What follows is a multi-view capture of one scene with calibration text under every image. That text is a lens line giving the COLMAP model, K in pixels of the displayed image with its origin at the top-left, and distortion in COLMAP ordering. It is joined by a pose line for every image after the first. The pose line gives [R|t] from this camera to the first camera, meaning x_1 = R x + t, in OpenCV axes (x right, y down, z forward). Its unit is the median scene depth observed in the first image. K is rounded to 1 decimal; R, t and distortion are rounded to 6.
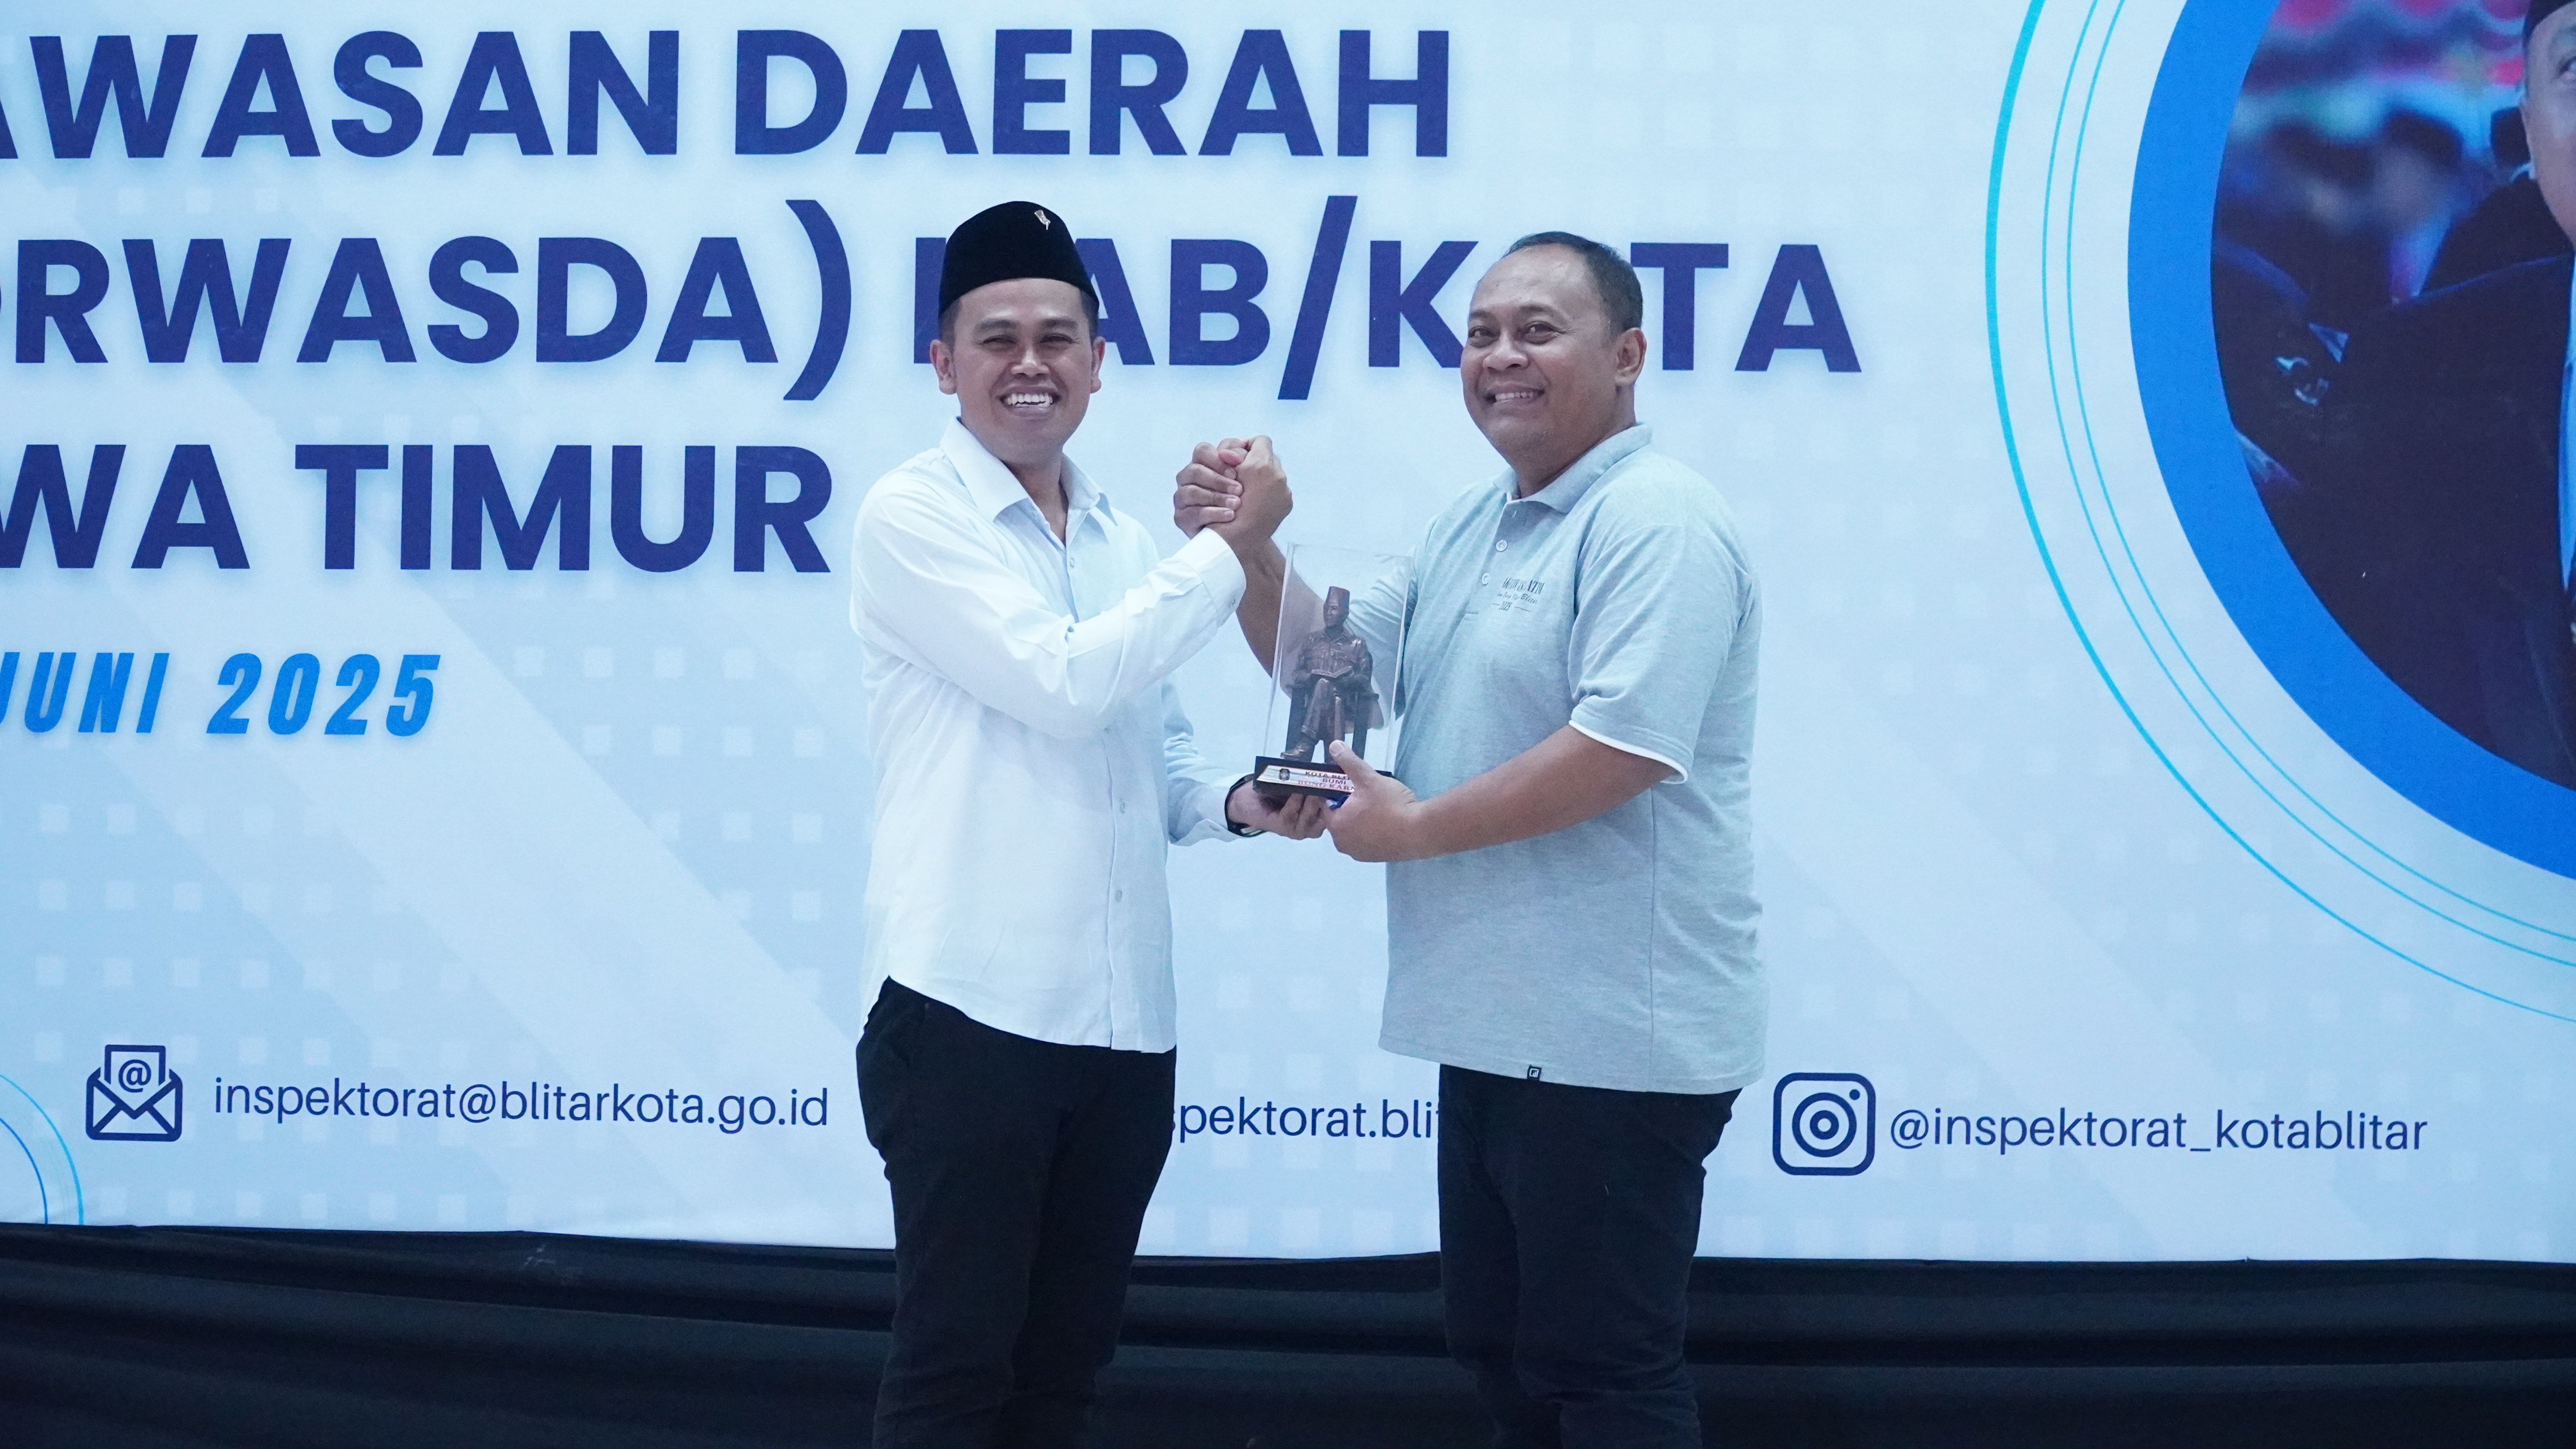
lens RADIAL K [[7648.4, 0, 1290.8], [0, 7648.4, 722.8], [0, 0, 1]] dist [-0.470153, 0.000000]
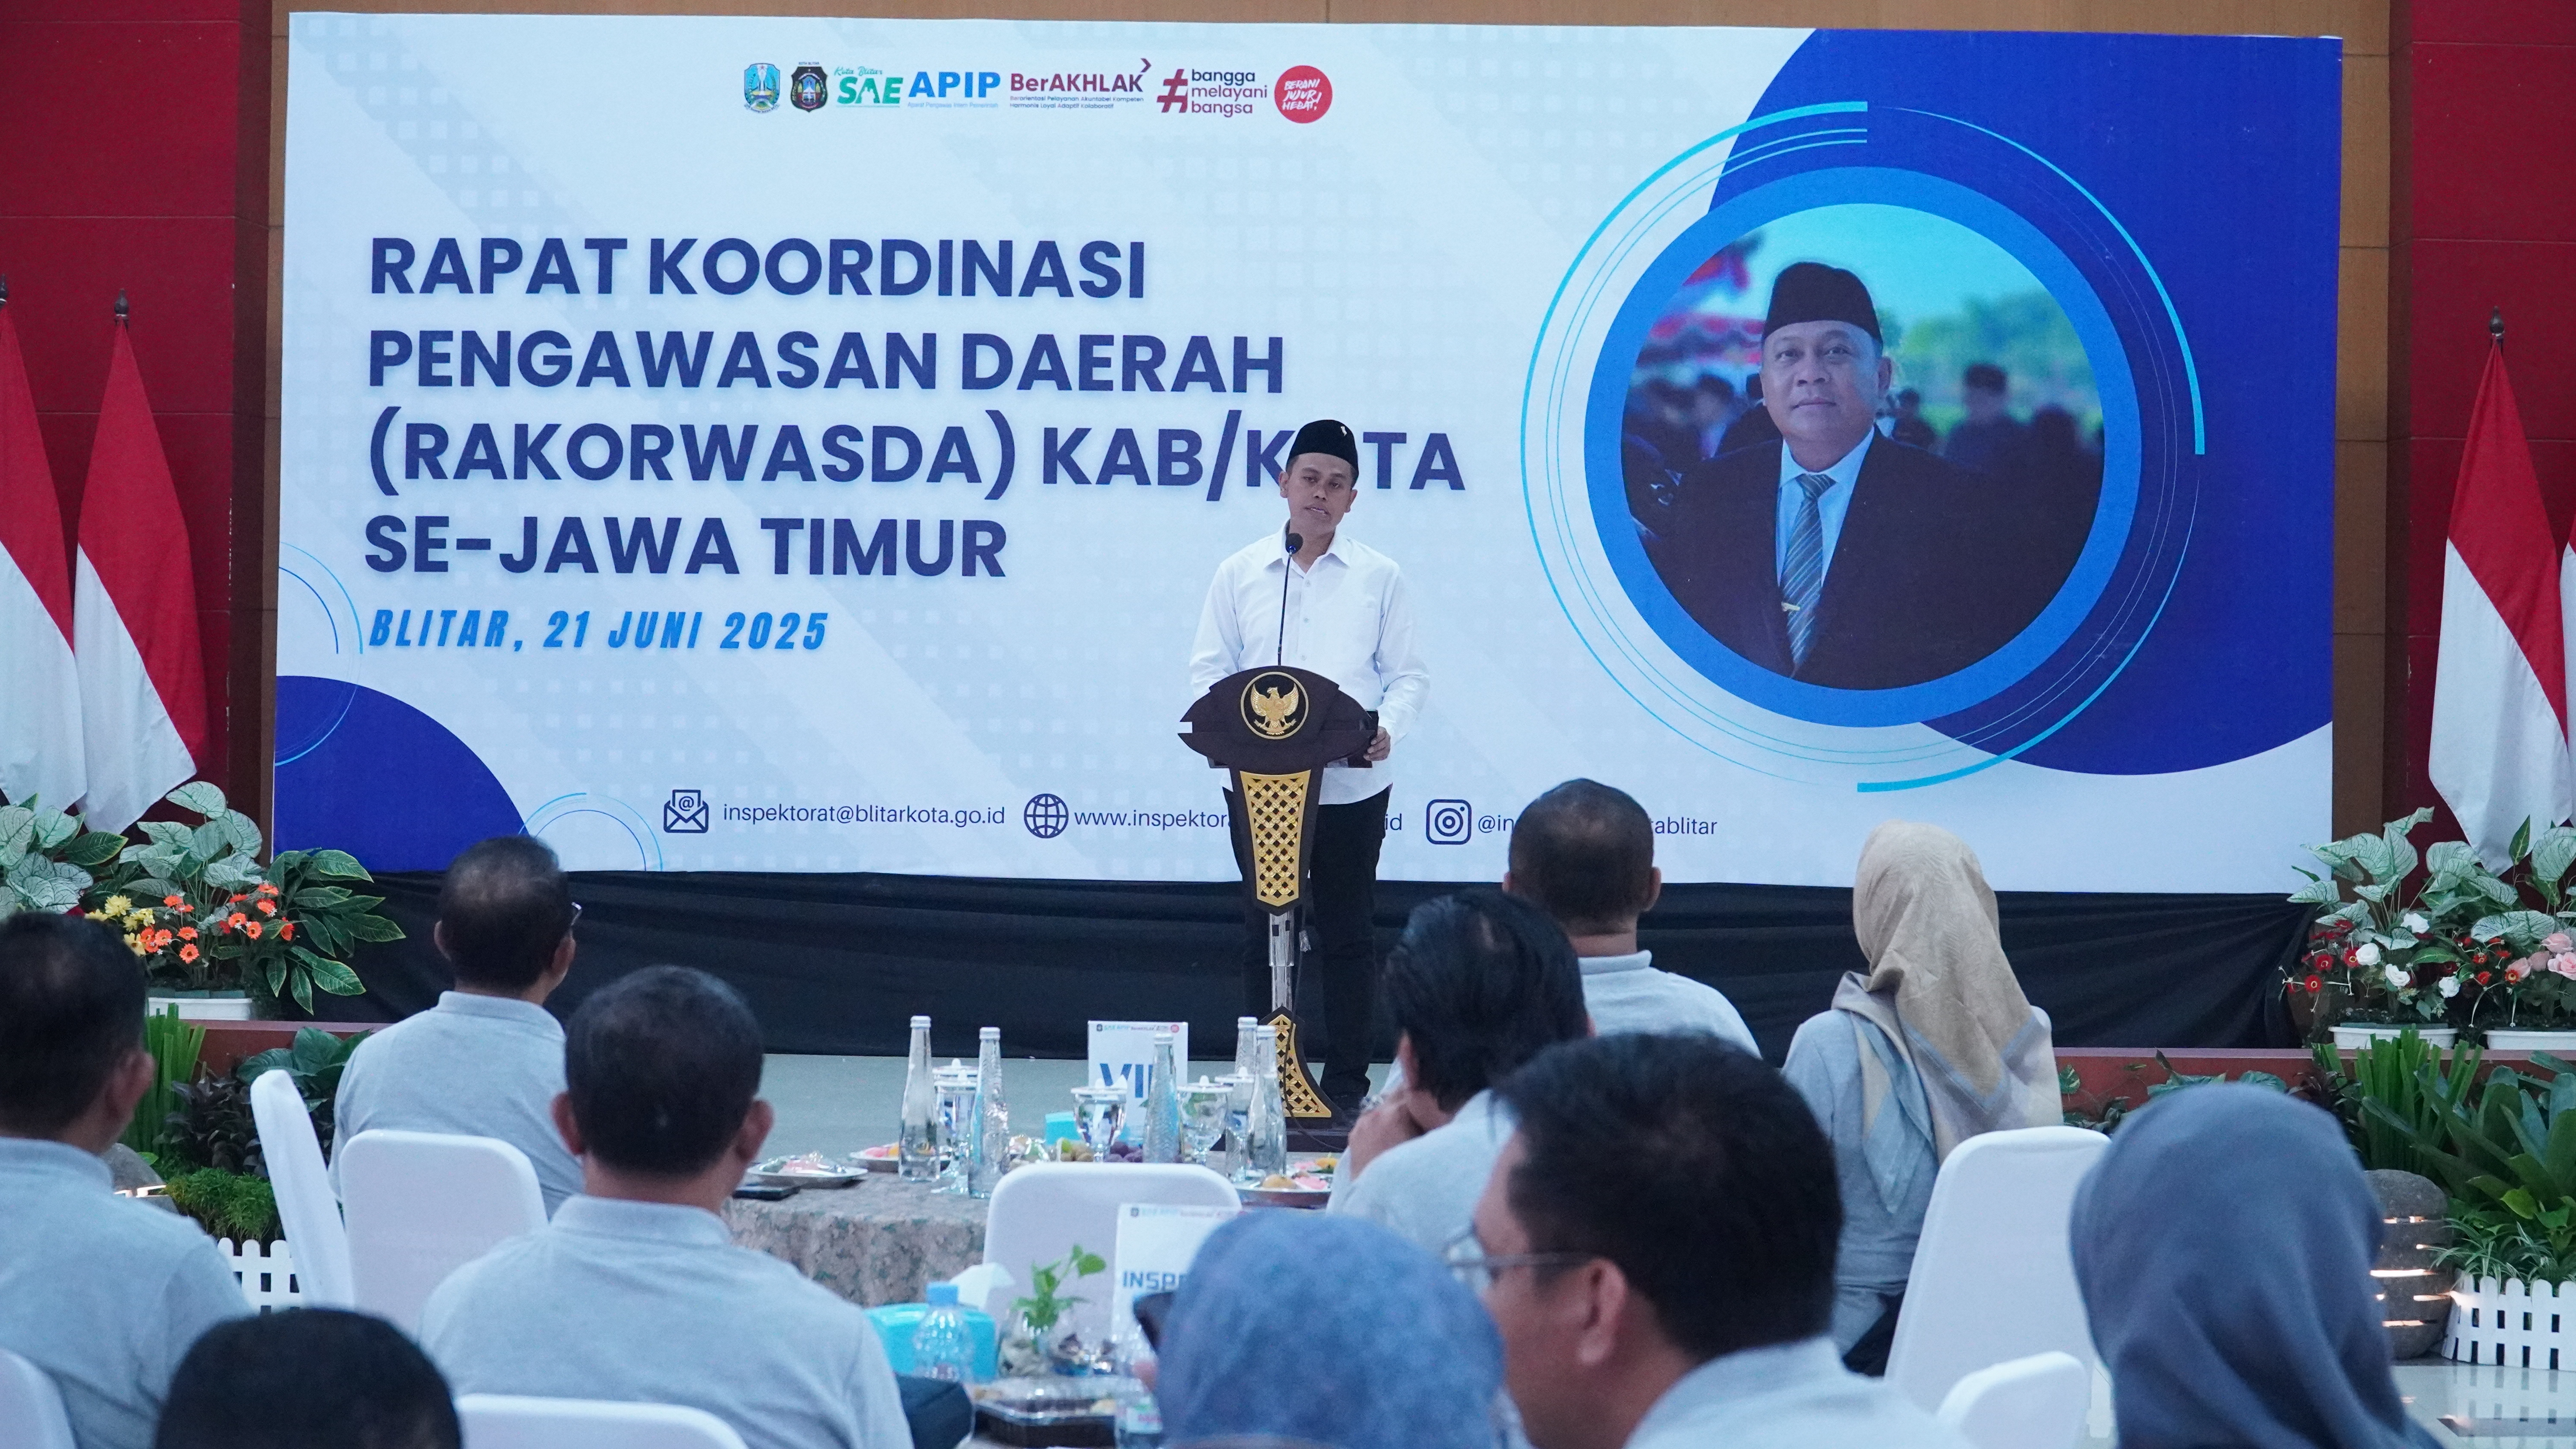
lens RADIAL K [[5739.0, 0, 1286.9], [0, 5739.0, 722.6], [0, 0, 1]] dist [-0.022658, 0.000000]
pose [[0.999070, -0.002352, 0.043064, -0.050452], [0.000668, 0.999236, 0.039072, -0.042640], [-0.043123, -0.039007, 0.998308, -0.685698]]
